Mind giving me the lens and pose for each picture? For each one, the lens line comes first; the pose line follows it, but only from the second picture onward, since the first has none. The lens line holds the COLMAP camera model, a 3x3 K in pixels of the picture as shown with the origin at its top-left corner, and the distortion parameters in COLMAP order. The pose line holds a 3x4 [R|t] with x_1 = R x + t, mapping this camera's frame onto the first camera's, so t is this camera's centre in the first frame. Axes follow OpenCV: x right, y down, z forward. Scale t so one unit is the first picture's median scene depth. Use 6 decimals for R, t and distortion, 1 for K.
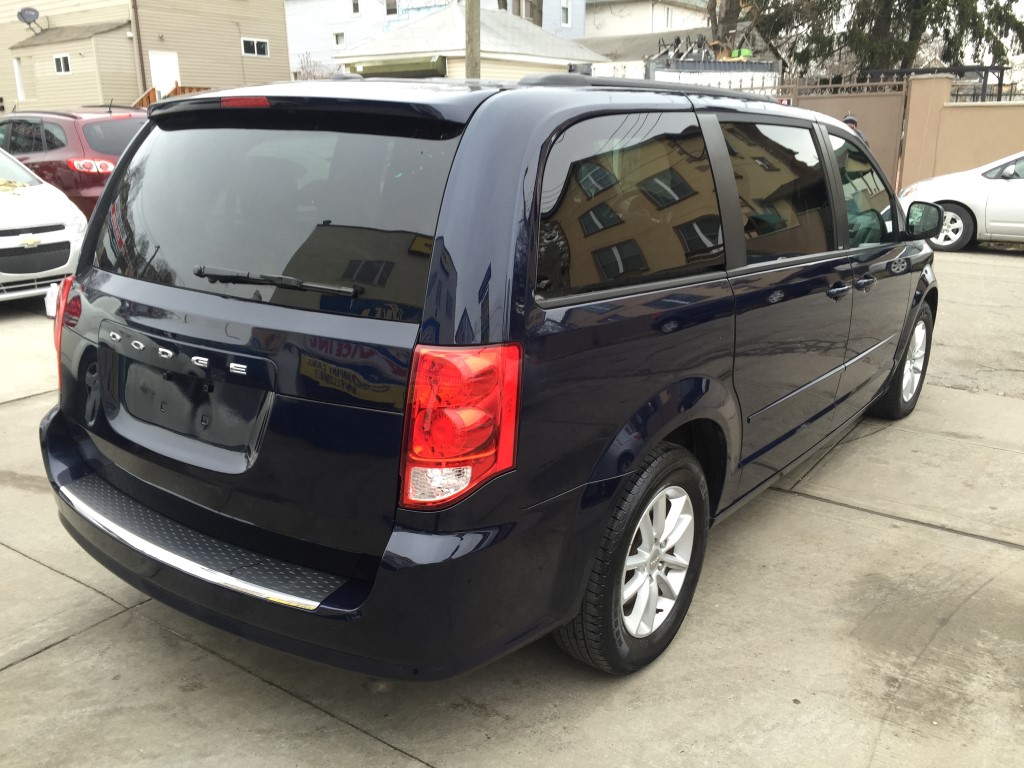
lens RADIAL K [[870.6, 0, 513.8], [0, 870.6, 381.4], [0, 0, 1]] dist [0.080616, -0.112904]
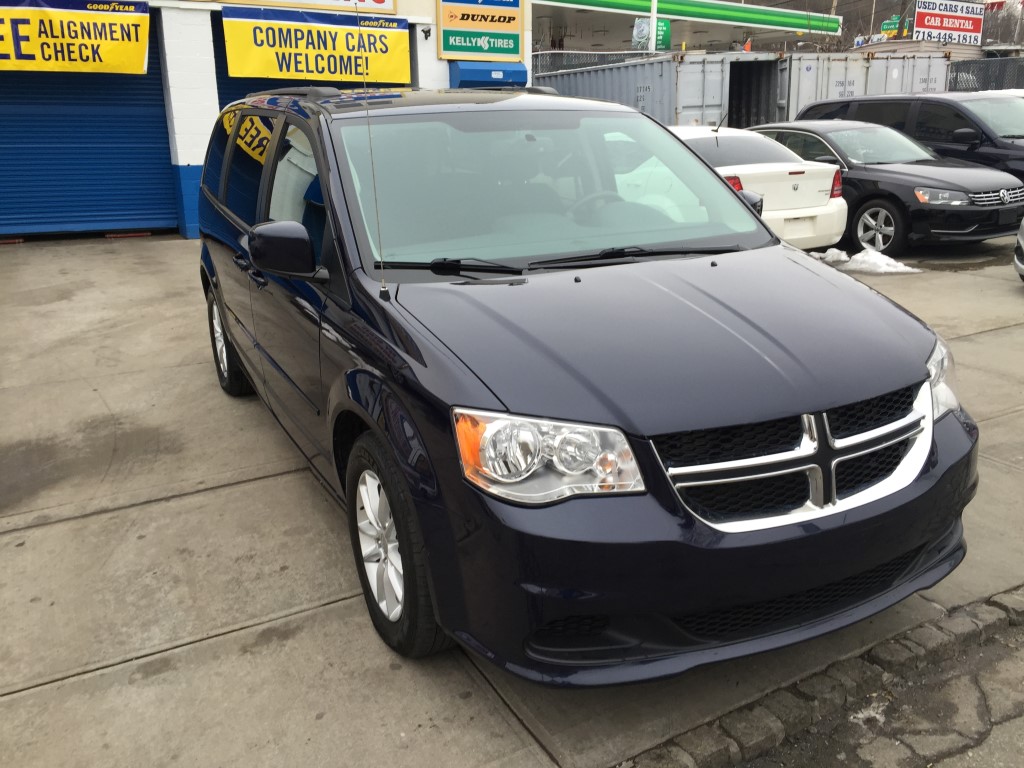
lens RADIAL K [[870.6, 0, 514.5], [0, 870.6, 384.9], [0, 0, 1]] dist [0.080616, -0.112904]
pose [[-0.446173, 0.262644, -0.855540, 1.184297], [-0.230676, 0.889915, 0.393497, -0.477142], [0.864707, 0.372920, -0.336470, 1.687147]]
